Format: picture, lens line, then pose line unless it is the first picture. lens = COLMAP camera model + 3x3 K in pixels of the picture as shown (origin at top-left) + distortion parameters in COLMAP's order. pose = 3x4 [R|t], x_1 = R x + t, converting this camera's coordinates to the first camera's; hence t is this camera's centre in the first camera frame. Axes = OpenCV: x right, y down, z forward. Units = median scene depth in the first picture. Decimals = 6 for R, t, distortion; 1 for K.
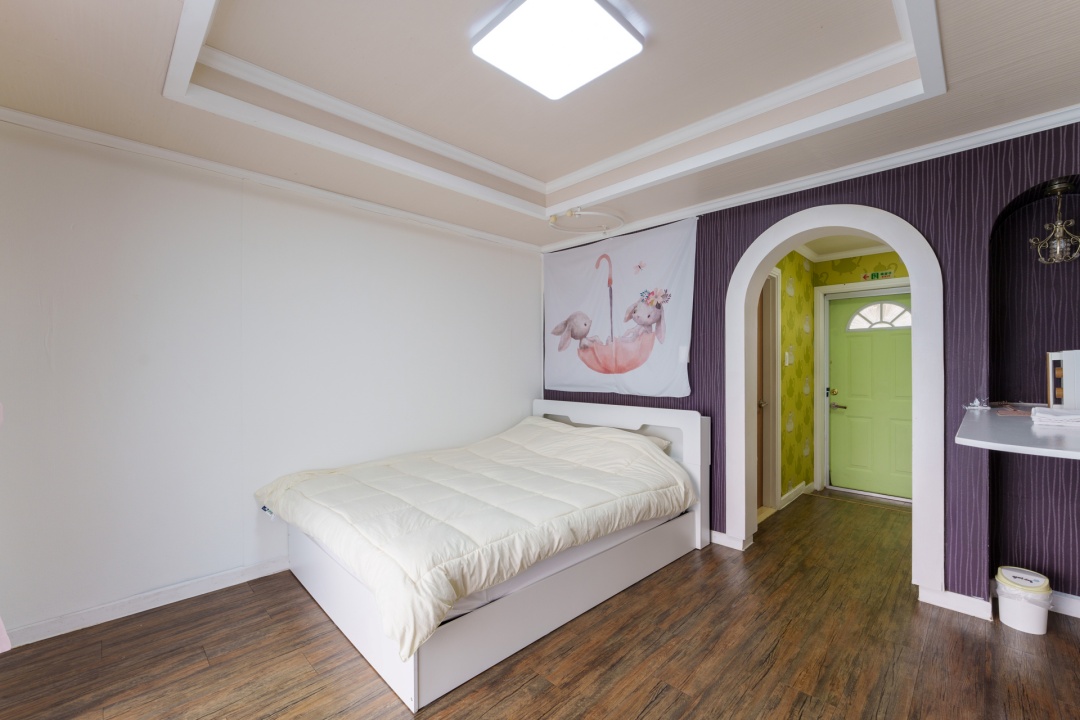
lens RADIAL K [[432.8, 0, 538.9], [0, 432.8, 366.5], [0, 0, 1]] dist [-0.002574, -0.000227]
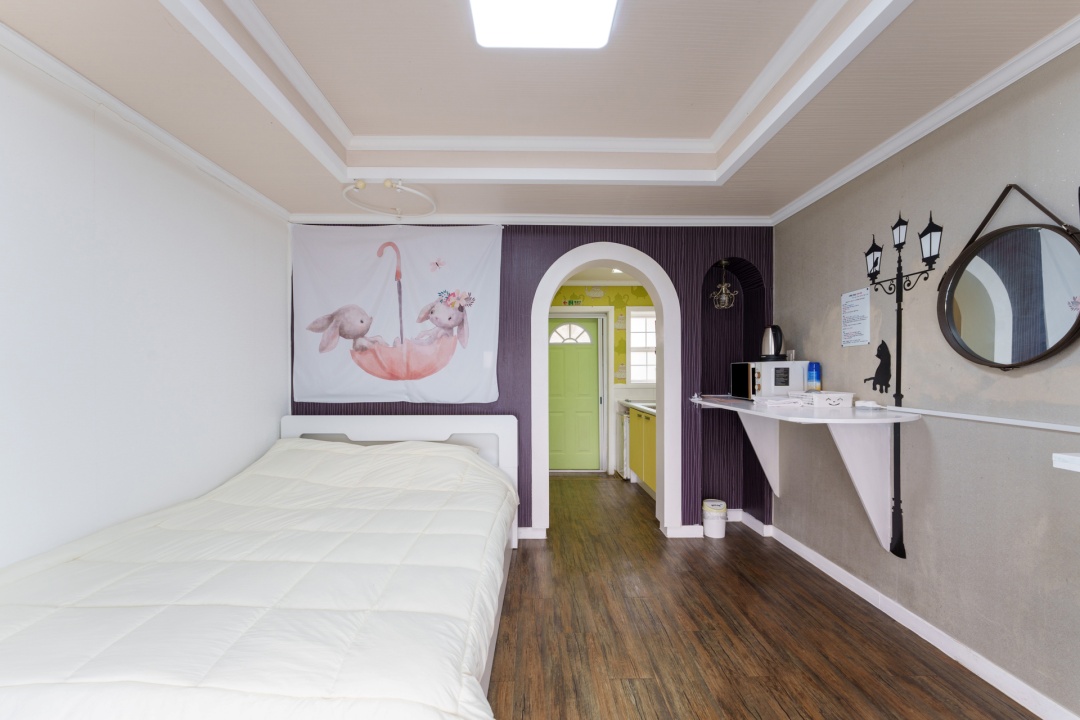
lens RADIAL K [[431.7, 0, 522.0], [0, 431.7, 375.1], [0, 0, 1]] dist [-0.001745, -0.000185]
pose [[0.708351, -0.003480, 0.705852, -0.295496], [0.000821, 0.999991, 0.004107, 0.003273], [-0.705860, -0.002330, 0.708347, 0.221366]]
